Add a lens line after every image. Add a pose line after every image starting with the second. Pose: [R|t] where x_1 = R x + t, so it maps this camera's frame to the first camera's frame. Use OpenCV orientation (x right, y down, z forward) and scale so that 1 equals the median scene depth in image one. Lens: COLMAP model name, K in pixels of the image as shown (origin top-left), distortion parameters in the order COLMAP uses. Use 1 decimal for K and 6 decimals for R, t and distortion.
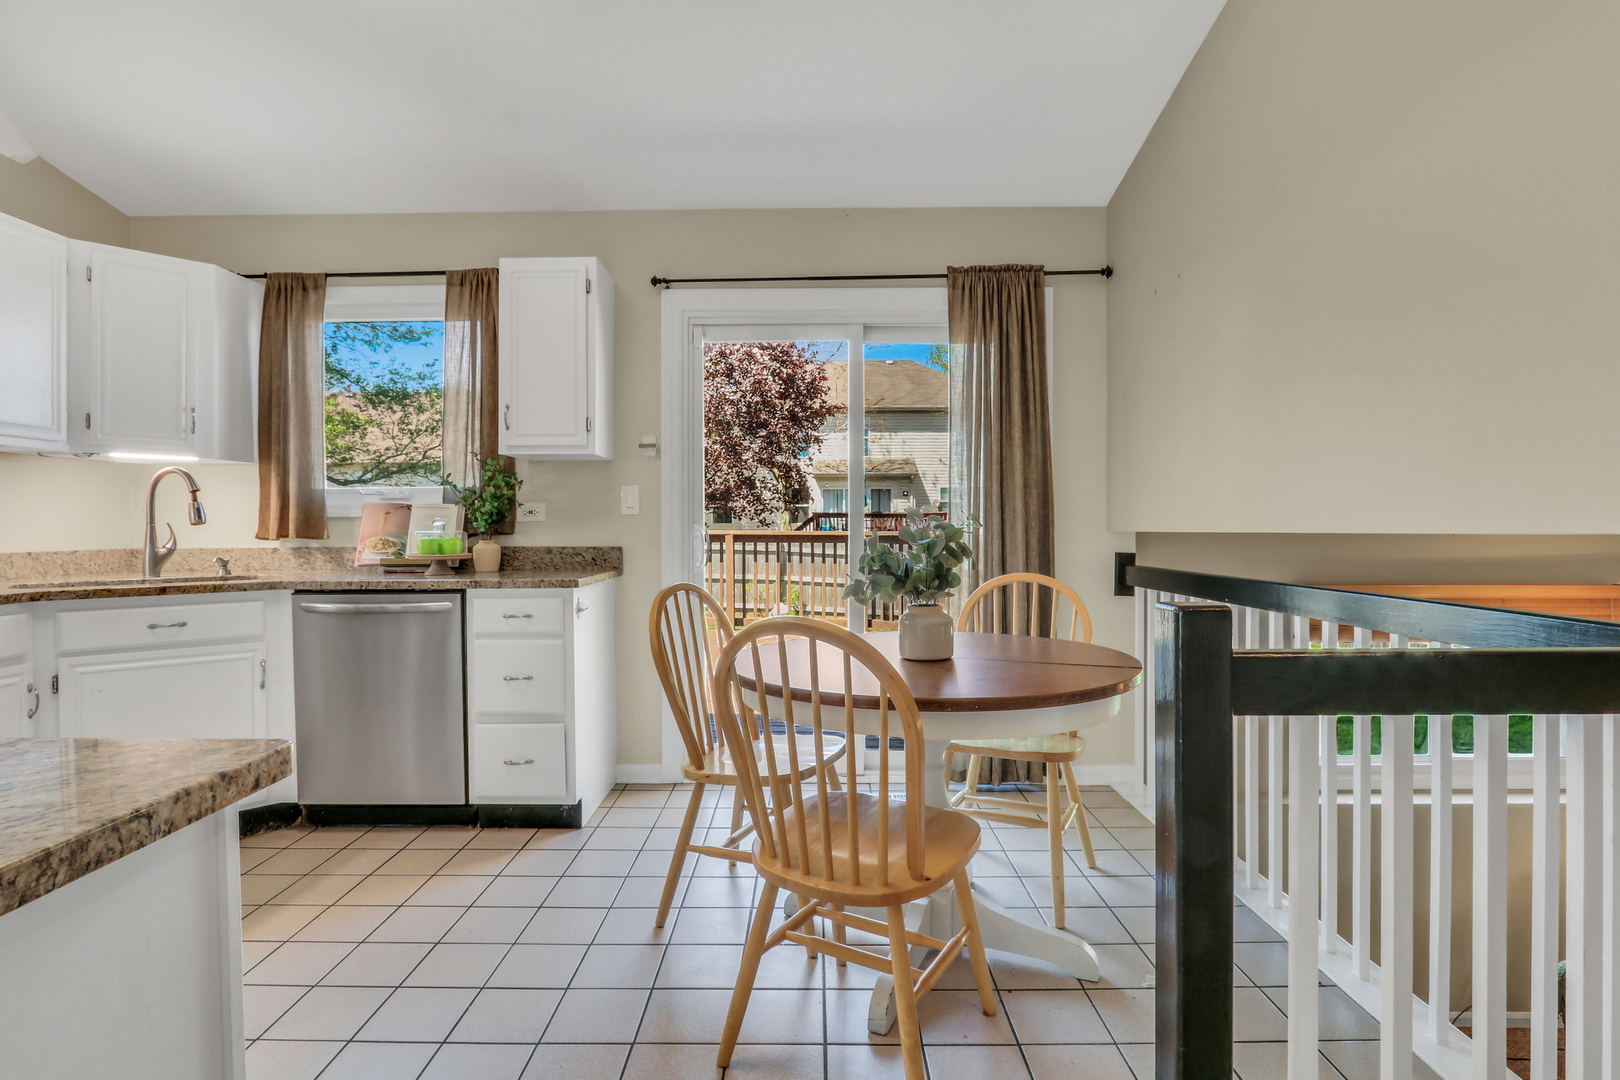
lens RADIAL K [[857.2, 0, 810.0], [0, 857.2, 540.0], [0, 0, 1]] dist [-0.001990, -0.000604]
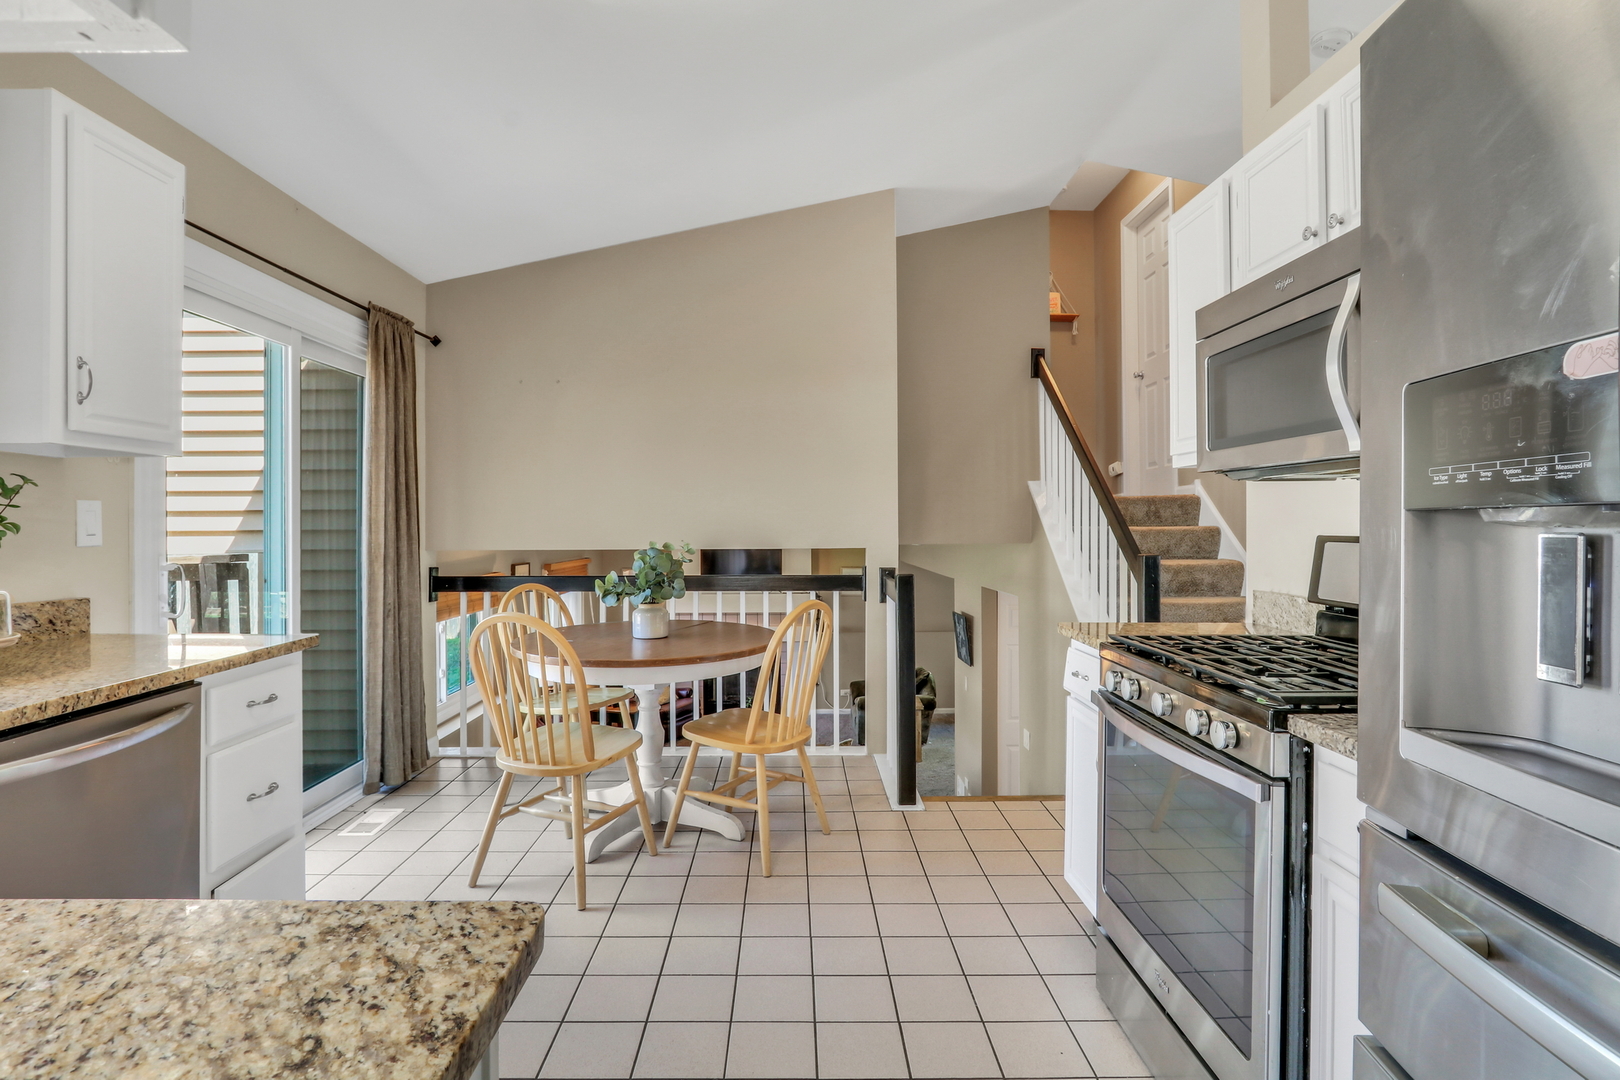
lens RADIAL K [[857.2, 0, 810.0], [0, 857.2, 540.0], [0, 0, 1]] dist [-0.001990, -0.000604]
pose [[-0.029489, -0.018477, 0.999394, -0.893973], [0.008358, 0.999790, 0.018731, -0.043245], [-0.999530, 0.008905, -0.029328, 0.495376]]
